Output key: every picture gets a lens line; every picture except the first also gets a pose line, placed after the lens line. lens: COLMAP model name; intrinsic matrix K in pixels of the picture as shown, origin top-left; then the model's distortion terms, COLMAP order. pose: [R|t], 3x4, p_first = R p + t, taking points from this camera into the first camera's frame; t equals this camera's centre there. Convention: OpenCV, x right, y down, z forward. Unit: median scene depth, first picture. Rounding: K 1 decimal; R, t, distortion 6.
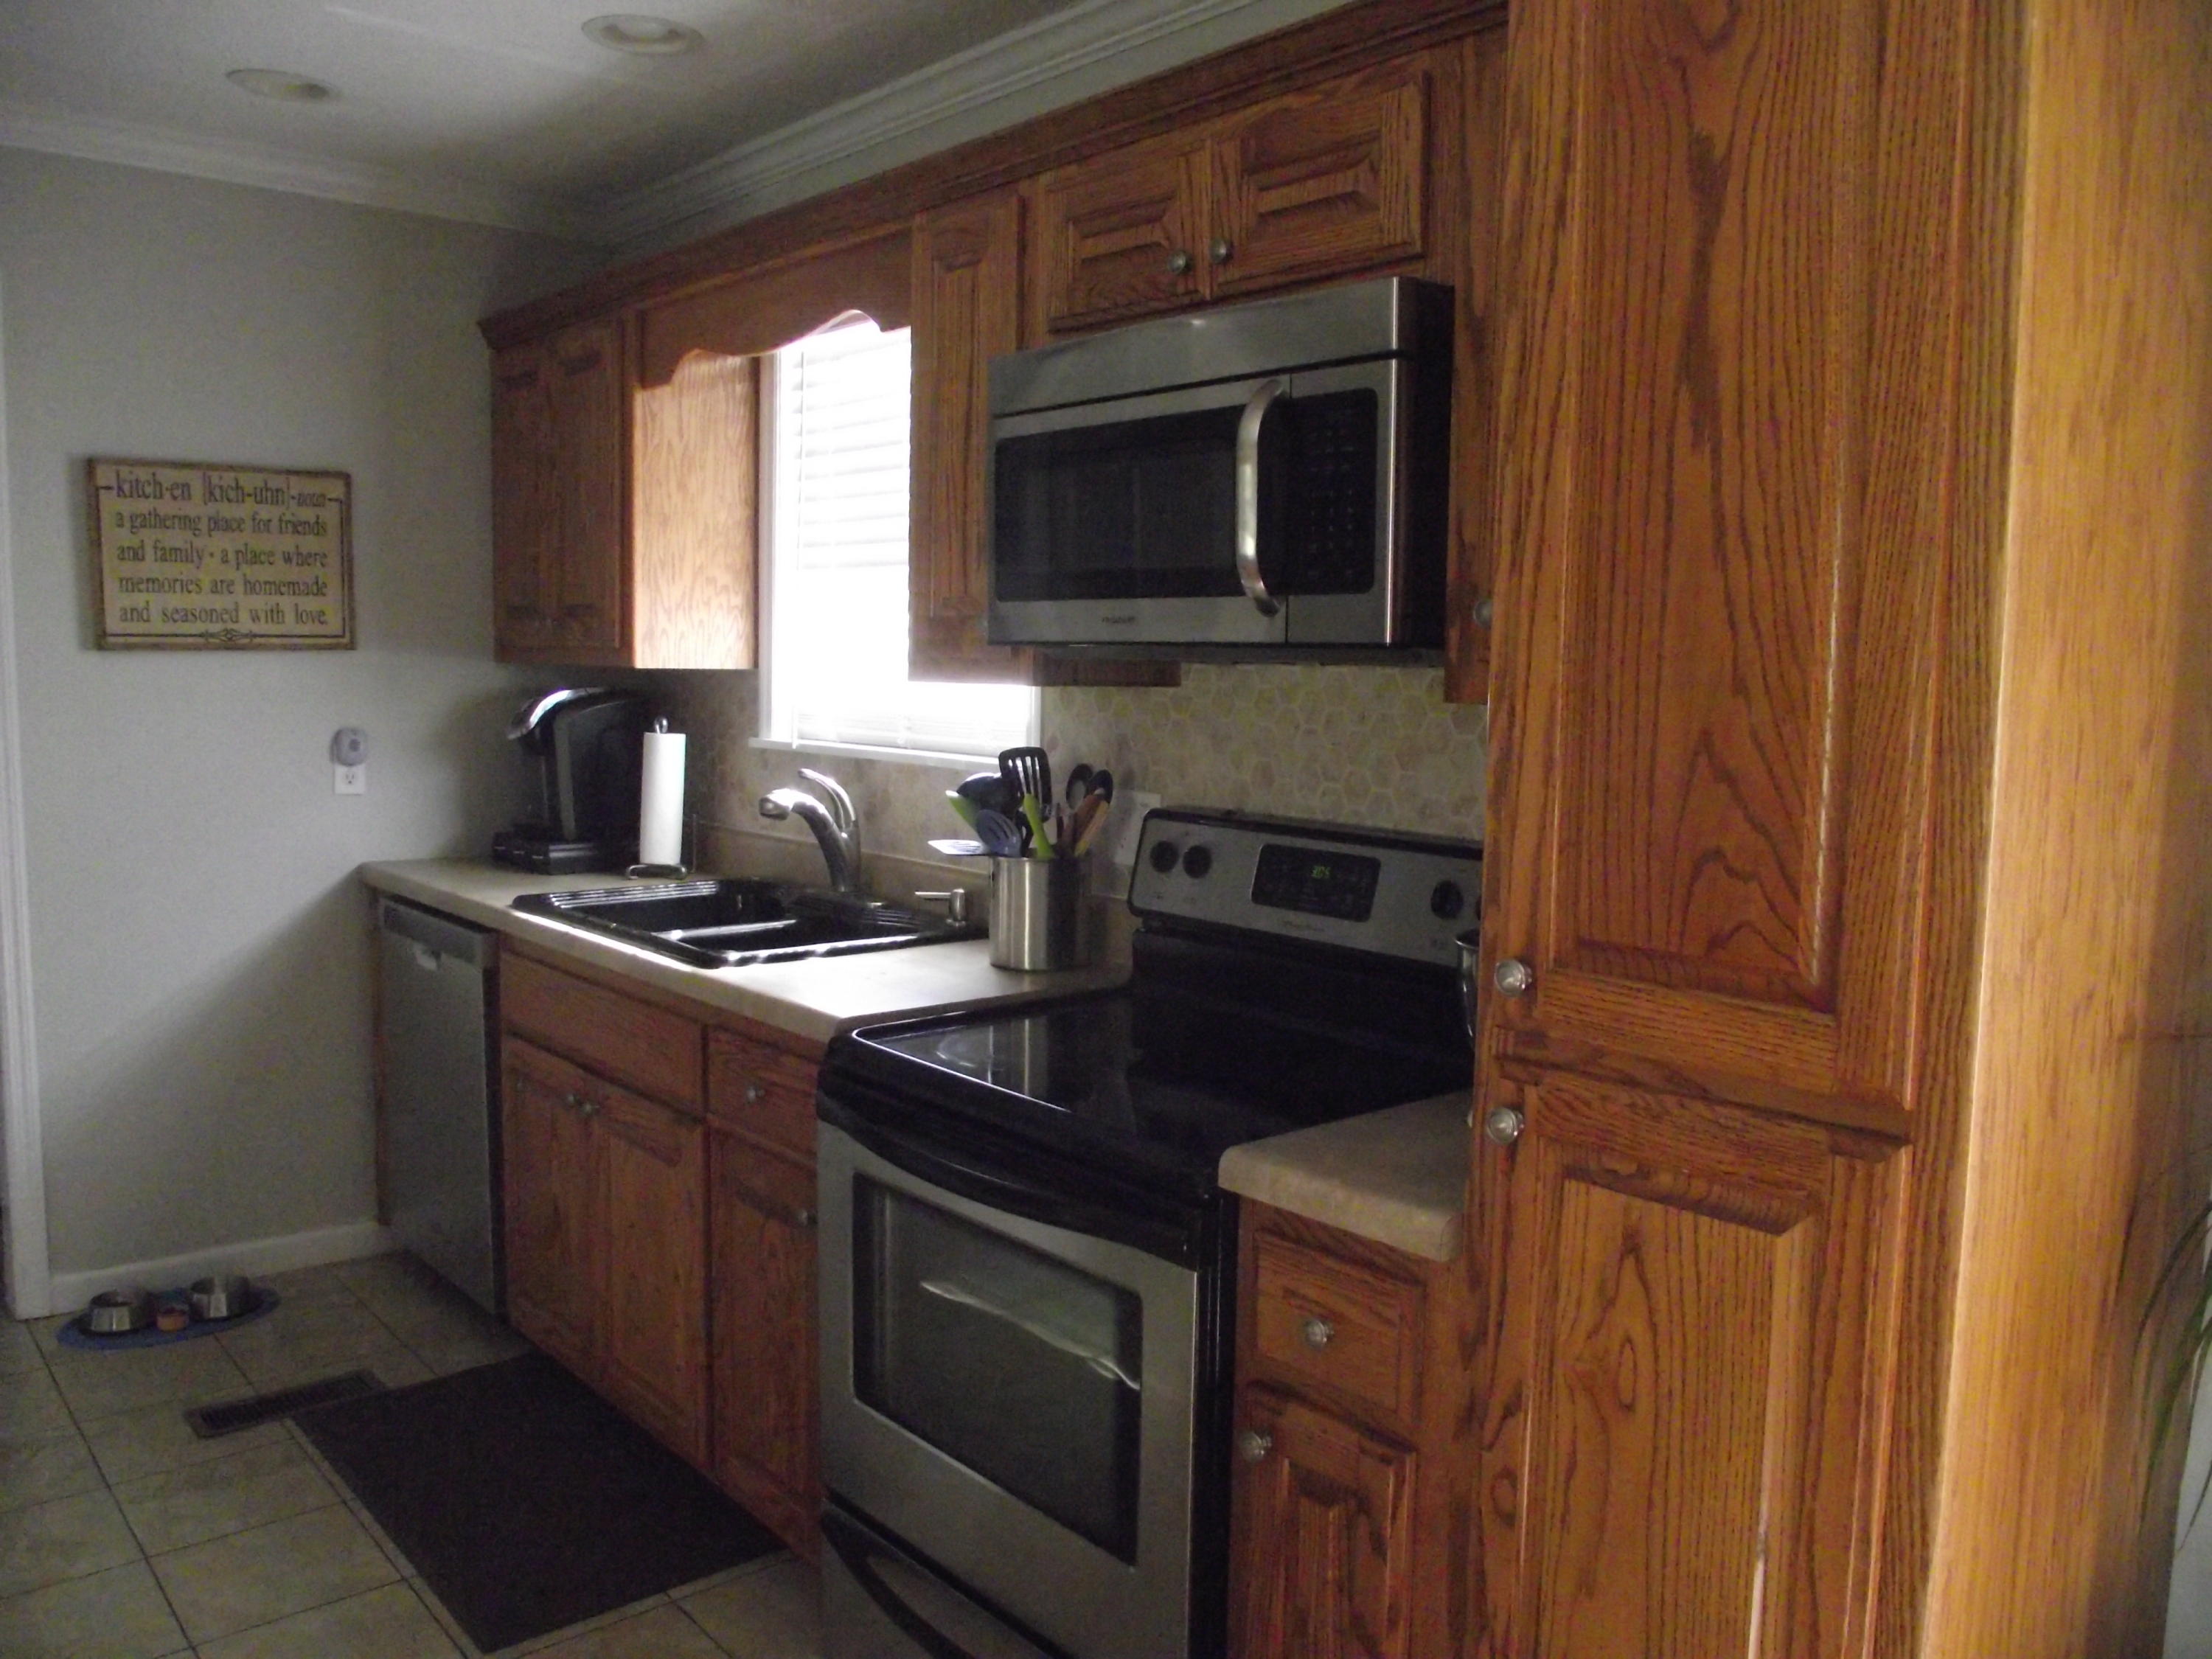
lens RADIAL K [[1733.1, 0, 1103.0], [0, 1733.1, 828.3], [0, 0, 1]] dist [-0.072449, 0.031086]
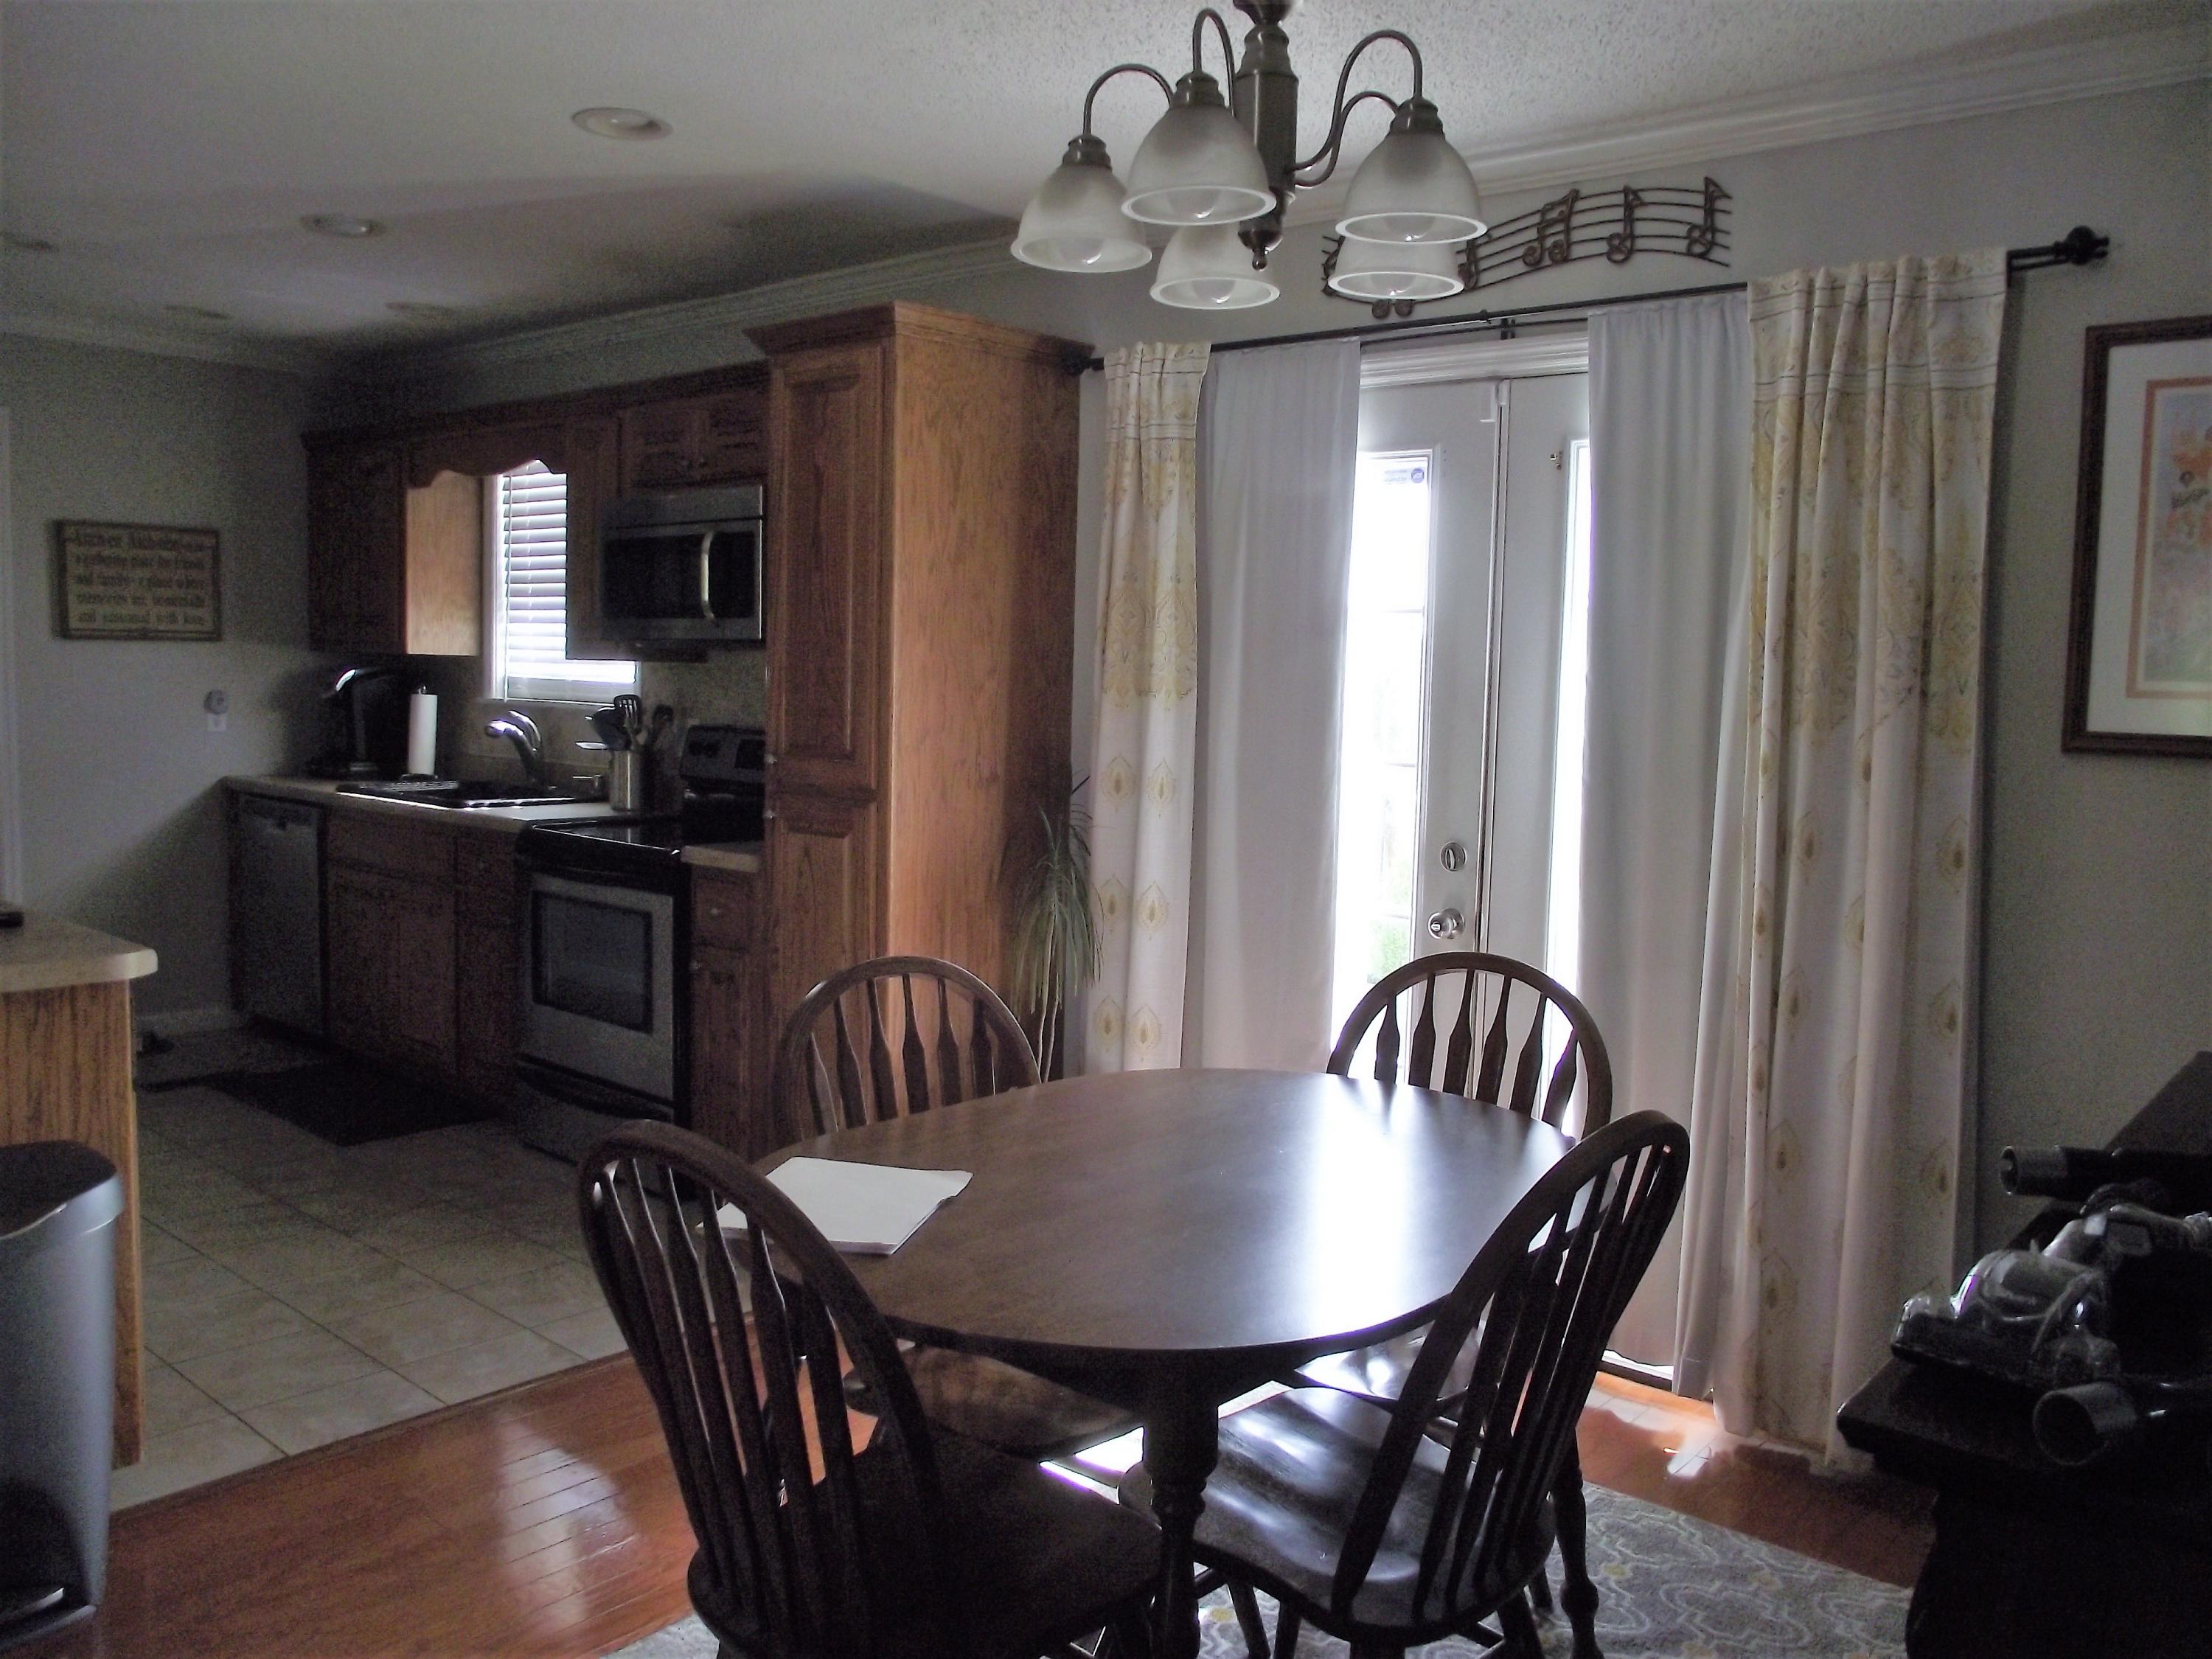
lens RADIAL K [[1733.1, 0, 1102.2], [0, 1733.1, 840.4], [0, 0, 1]] dist [-0.072449, 0.031086]
pose [[0.988436, -0.003850, 0.151593, 0.147943], [0.003739, 0.999992, 0.001022, 0.092132], [-0.151596, -0.000444, 0.988442, -0.772859]]
